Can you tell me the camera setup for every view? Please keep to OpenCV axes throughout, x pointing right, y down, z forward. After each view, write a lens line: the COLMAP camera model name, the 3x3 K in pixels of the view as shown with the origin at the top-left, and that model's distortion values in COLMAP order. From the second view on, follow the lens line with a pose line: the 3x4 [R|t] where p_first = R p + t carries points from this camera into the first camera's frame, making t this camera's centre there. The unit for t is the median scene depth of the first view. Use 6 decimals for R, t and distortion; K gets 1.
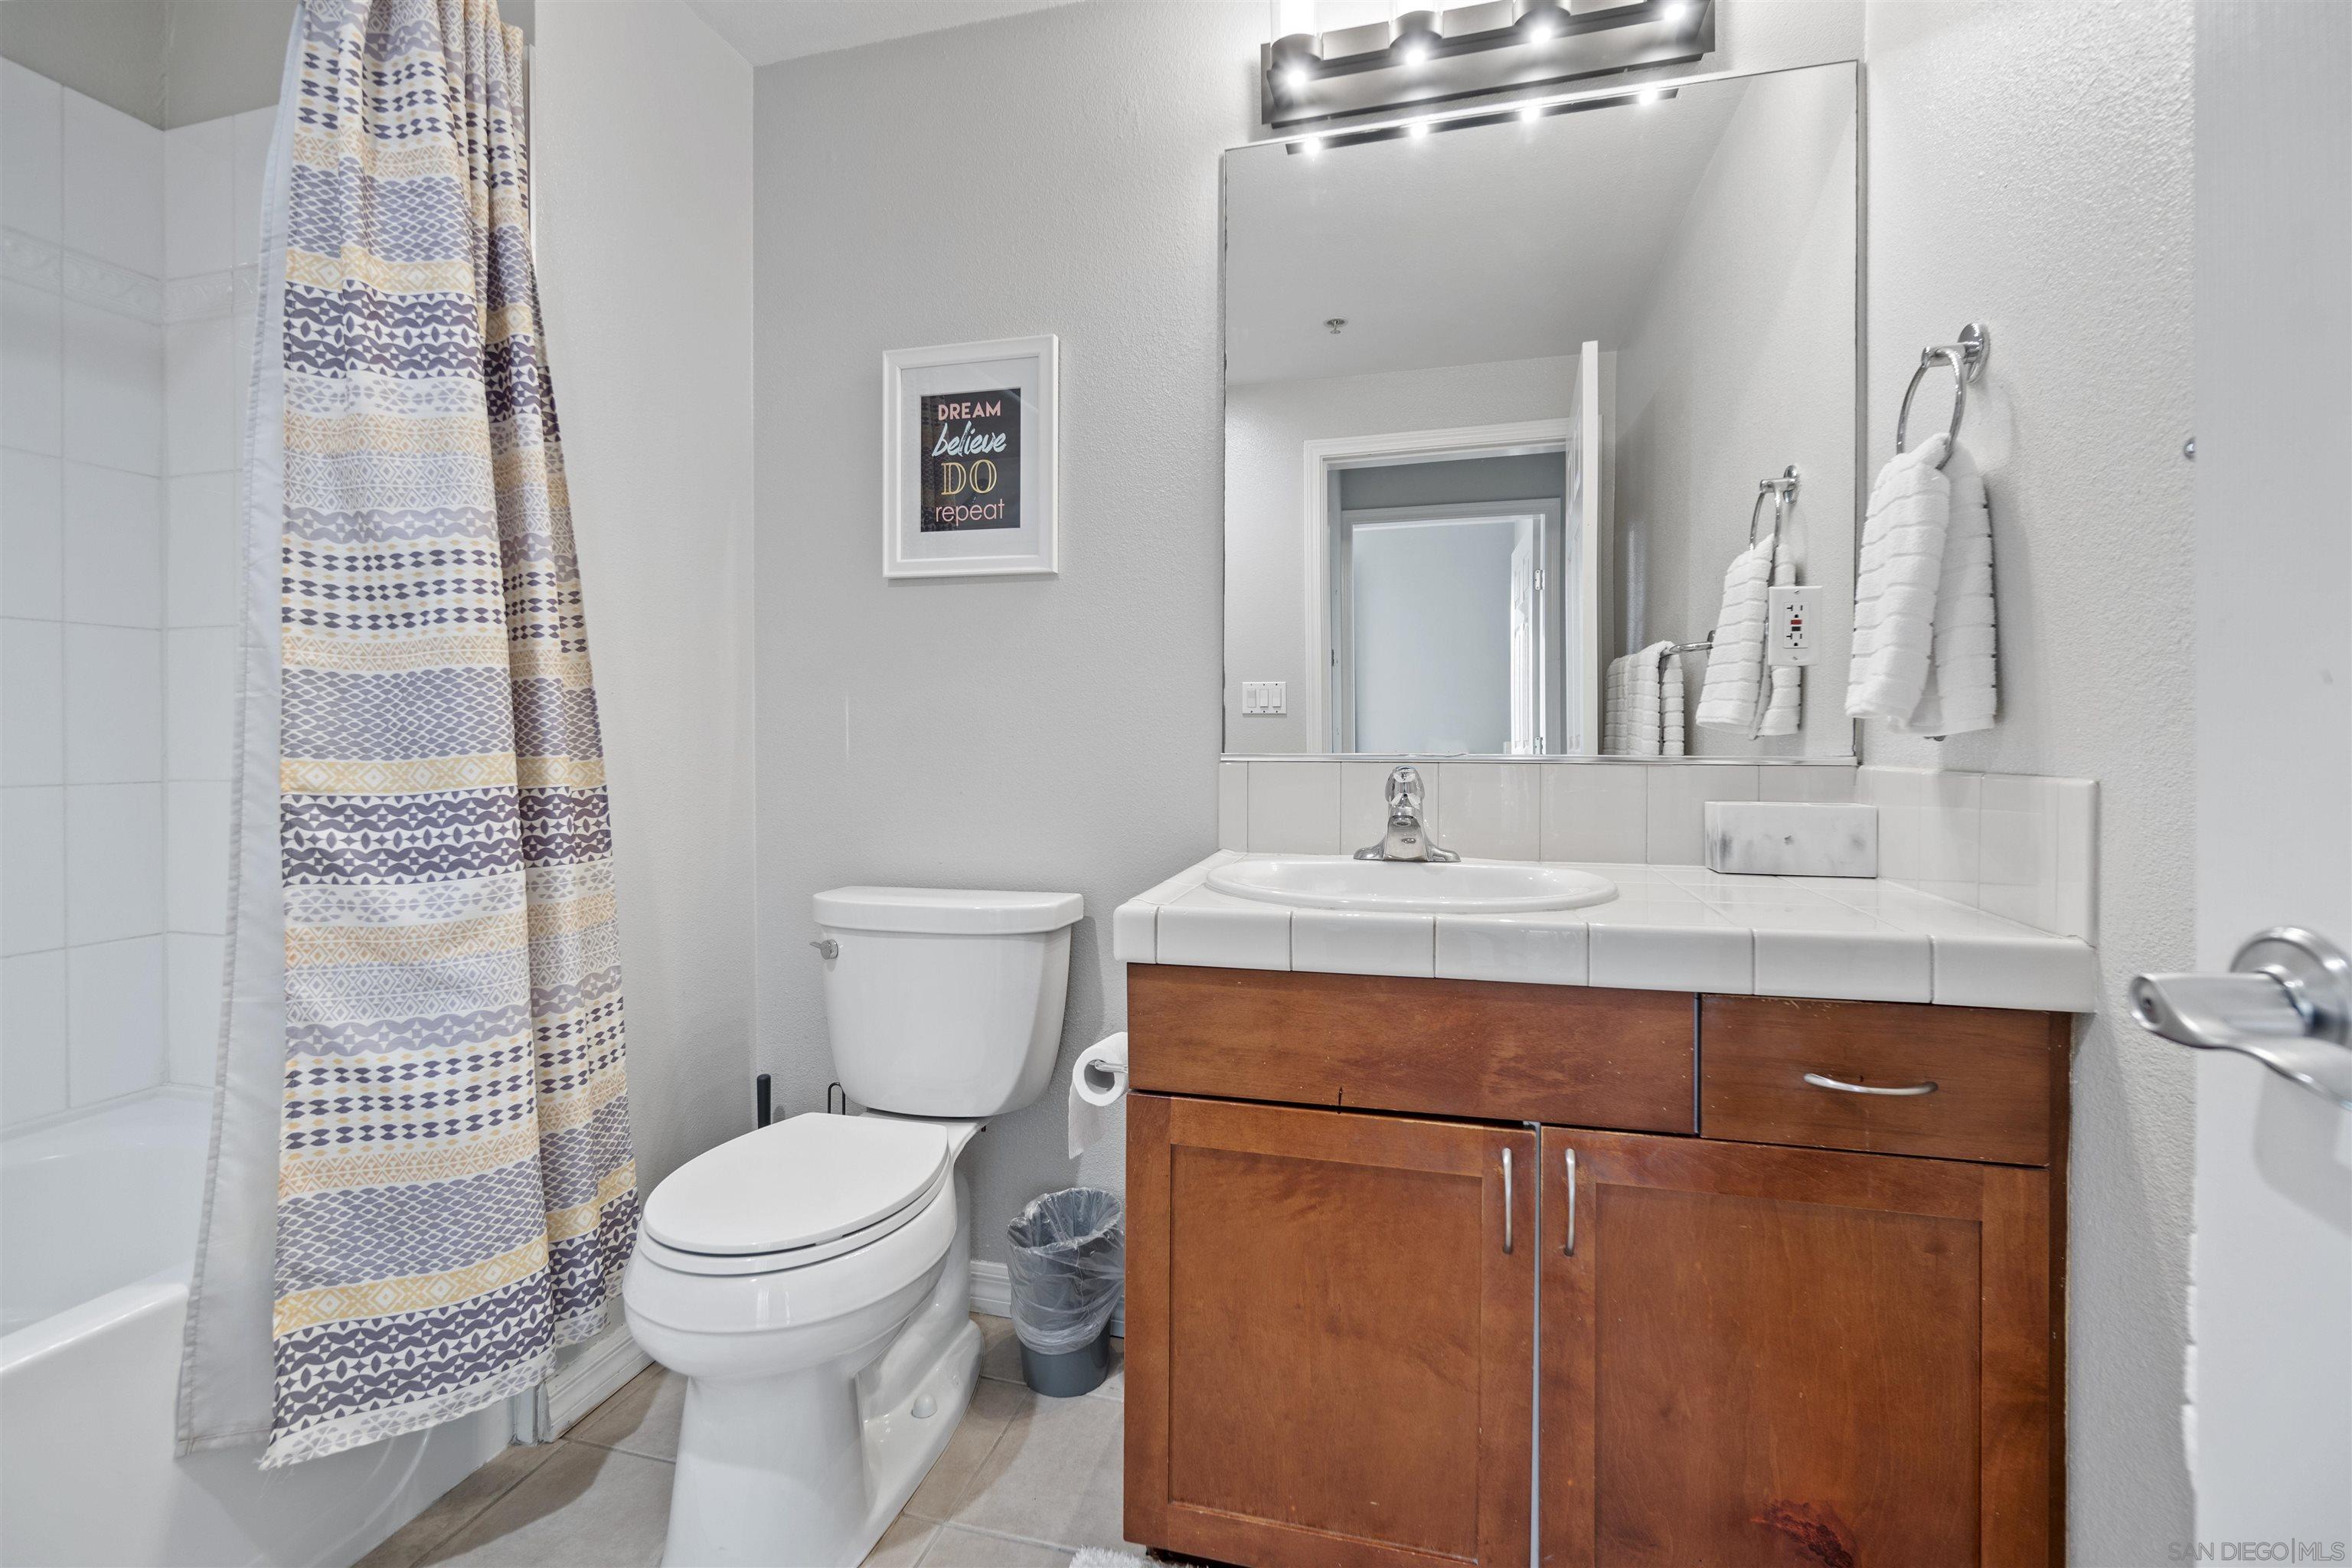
lens RADIAL K [[1041.1, 0, 1174.8], [0, 1041.1, 726.4], [0, 0, 1]] dist [0.003171, 0.000127]
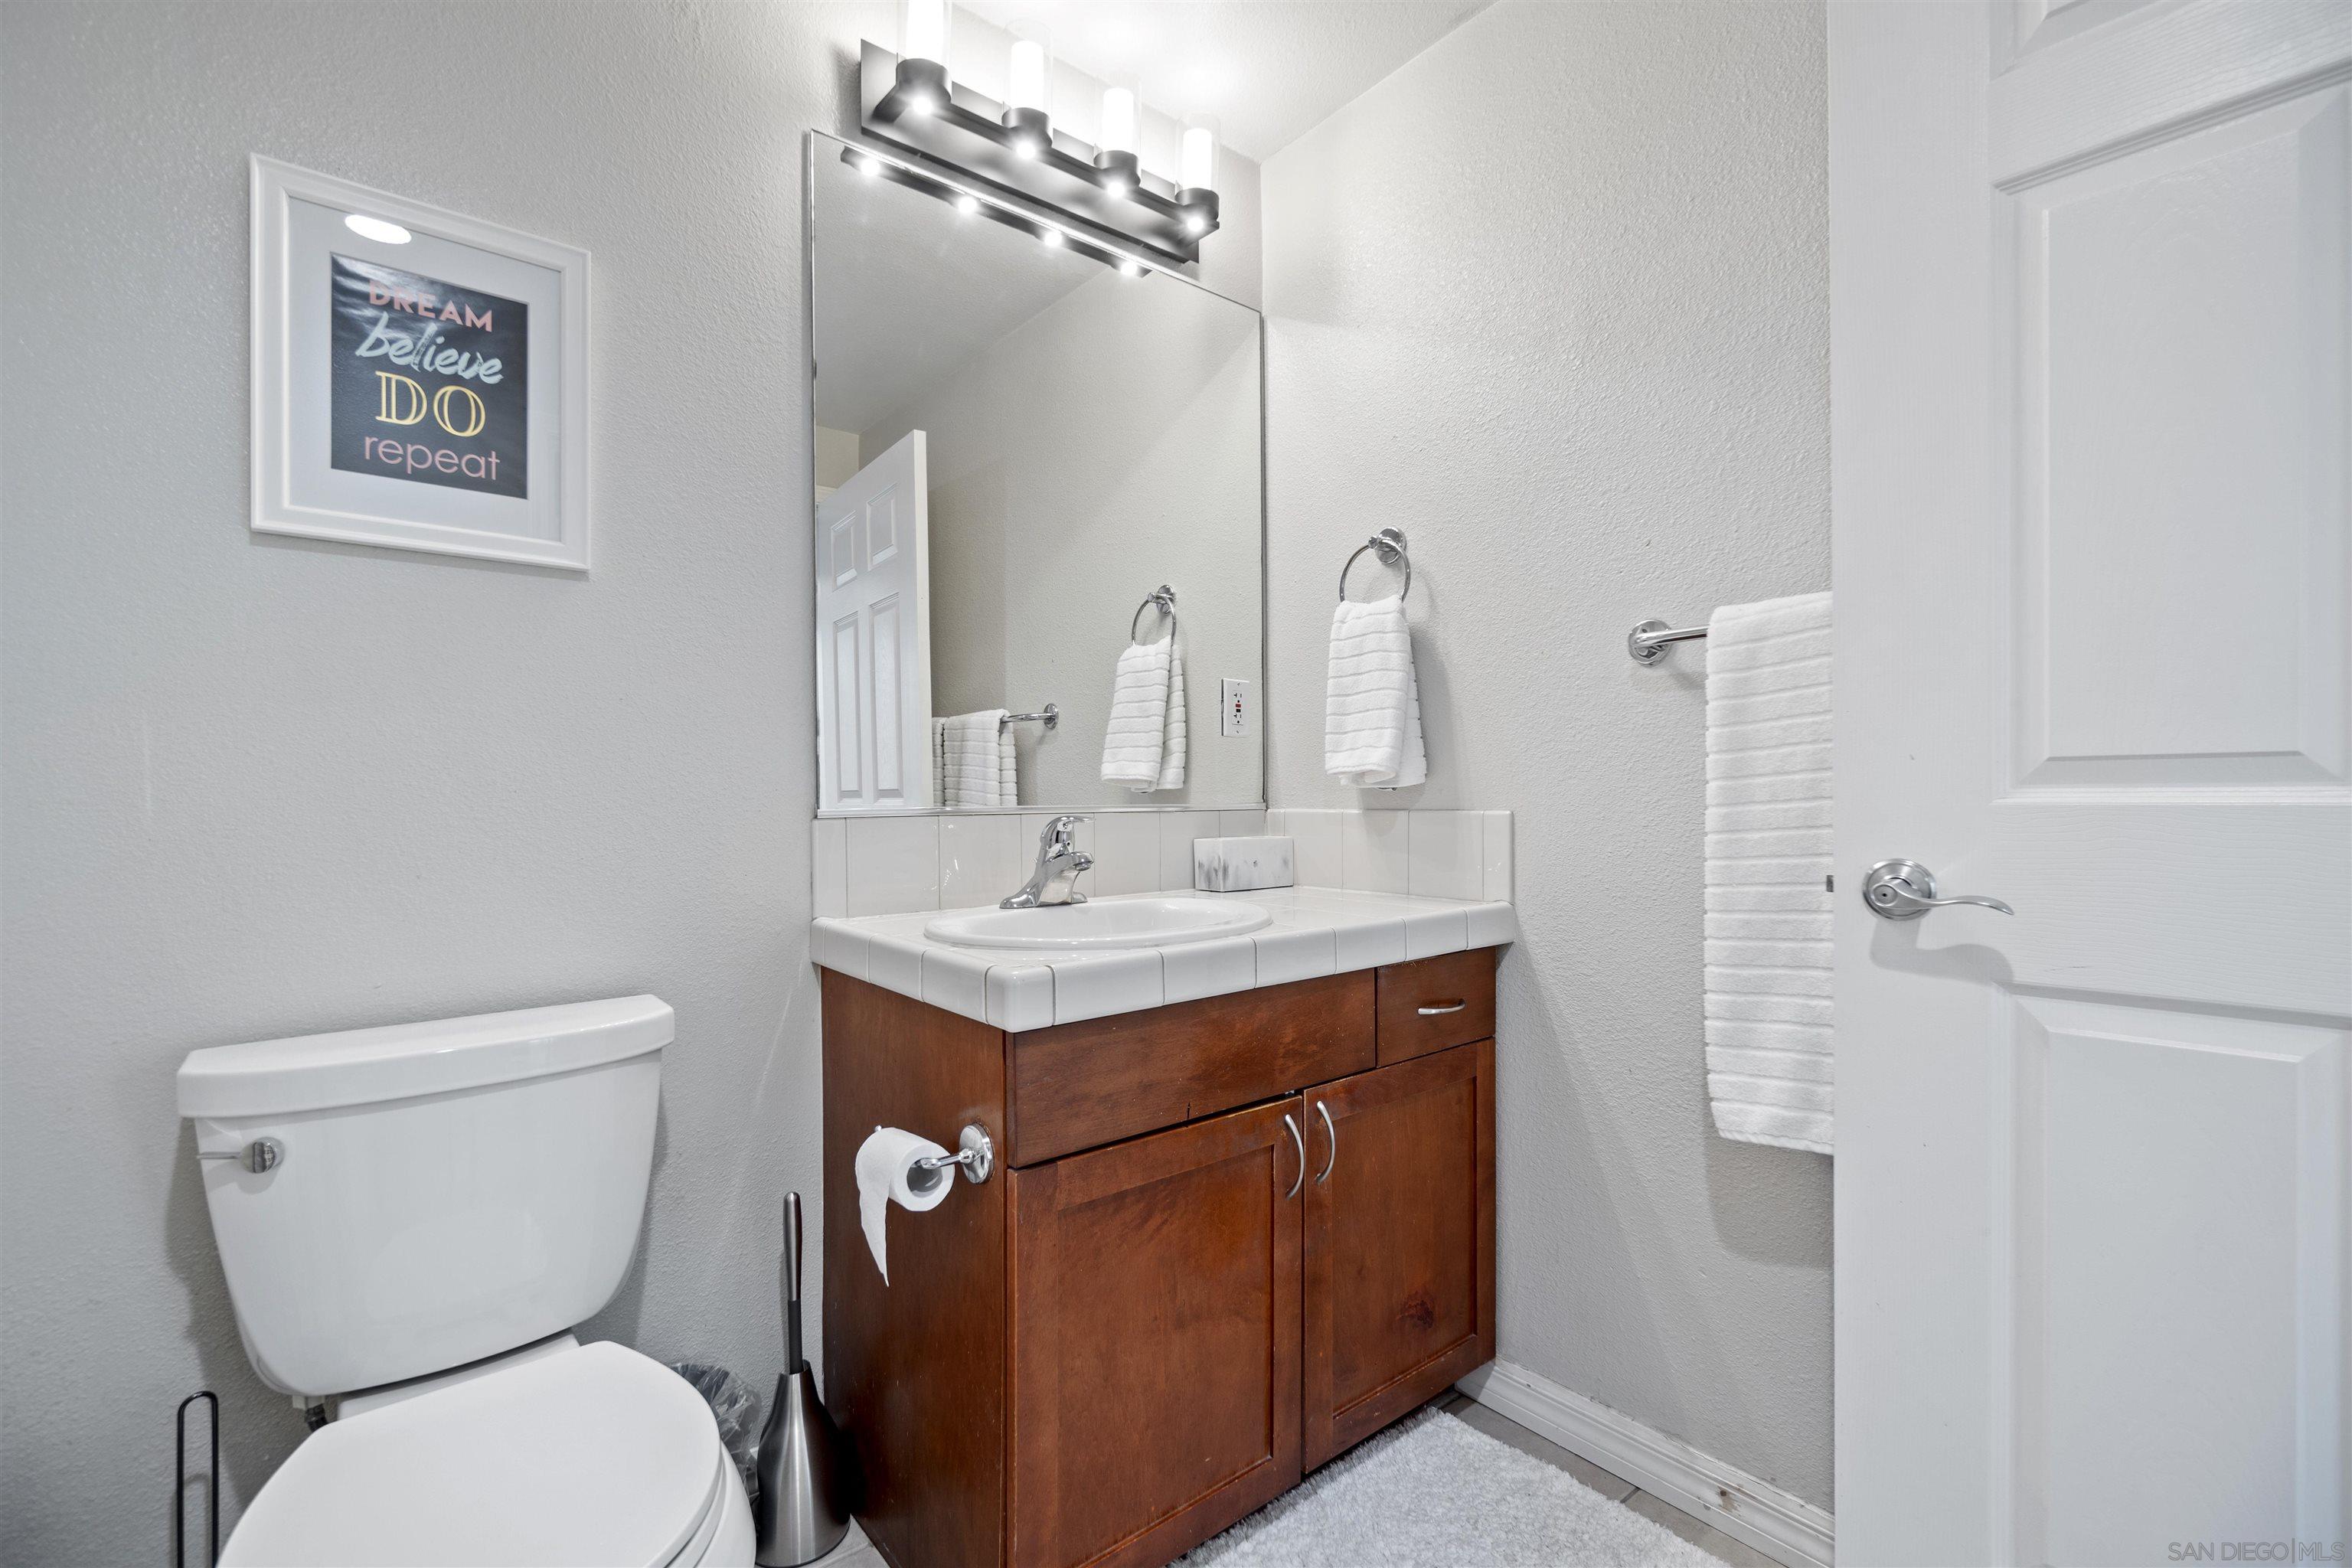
lens RADIAL K [[1017.9, 0, 1176.0], [0, 1017.9, 784.0], [0, 0, 1]] dist [-0.002120, -0.000269]
pose [[0.590840, 0.003175, 0.806783, -0.703411], [-0.002138, 0.999995, -0.002369, 0.008484], [-0.806786, -0.000325, 0.590844, 0.358219]]
